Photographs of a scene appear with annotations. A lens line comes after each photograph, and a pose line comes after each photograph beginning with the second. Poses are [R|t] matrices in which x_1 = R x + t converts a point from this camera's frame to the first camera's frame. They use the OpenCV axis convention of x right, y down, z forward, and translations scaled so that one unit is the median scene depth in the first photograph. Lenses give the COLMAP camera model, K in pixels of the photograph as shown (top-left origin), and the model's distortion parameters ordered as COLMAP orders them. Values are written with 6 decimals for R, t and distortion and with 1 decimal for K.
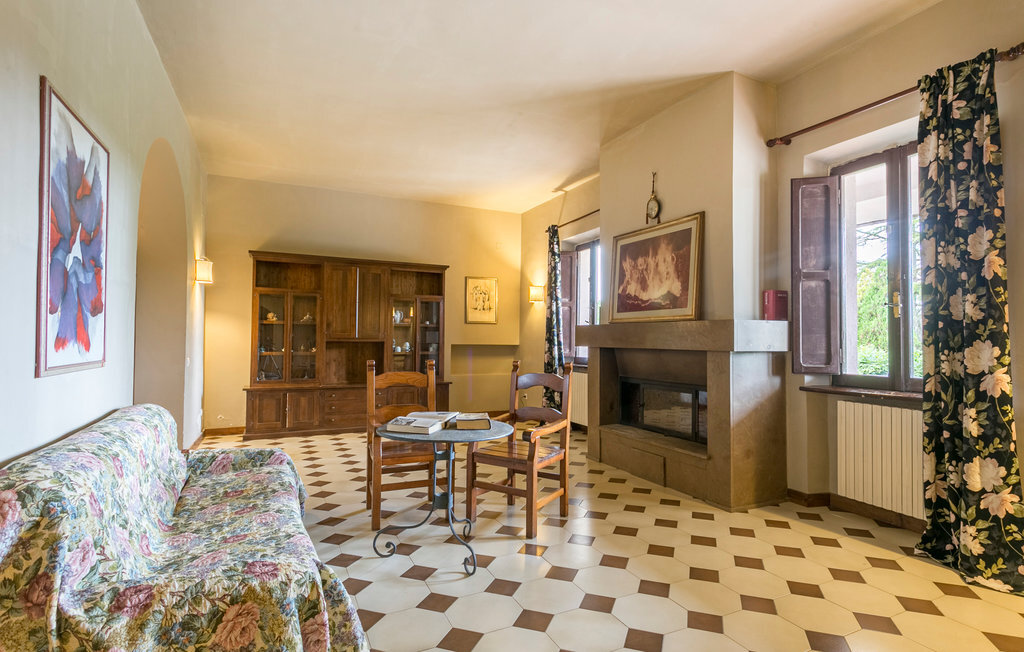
lens RADIAL K [[516.9, 0, 533.5], [0, 516.9, 327.8], [0, 0, 1]] dist [0.030984, 0.000050]
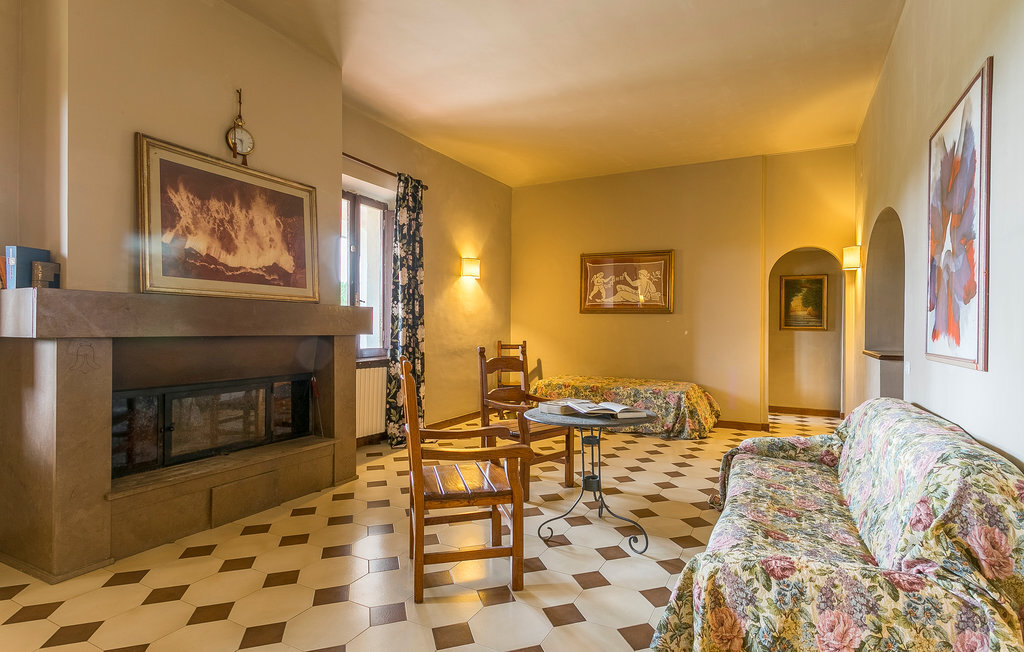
lens RADIAL K [[516.9, 0, 533.5], [0, 516.9, 327.8], [0, 0, 1]] dist [0.030984, 0.000050]
pose [[-0.593251, -0.012529, 0.804920, -0.626735], [-0.029659, 0.999540, -0.006302, 0.022390], [-0.804471, -0.027611, -0.593350, 1.153387]]
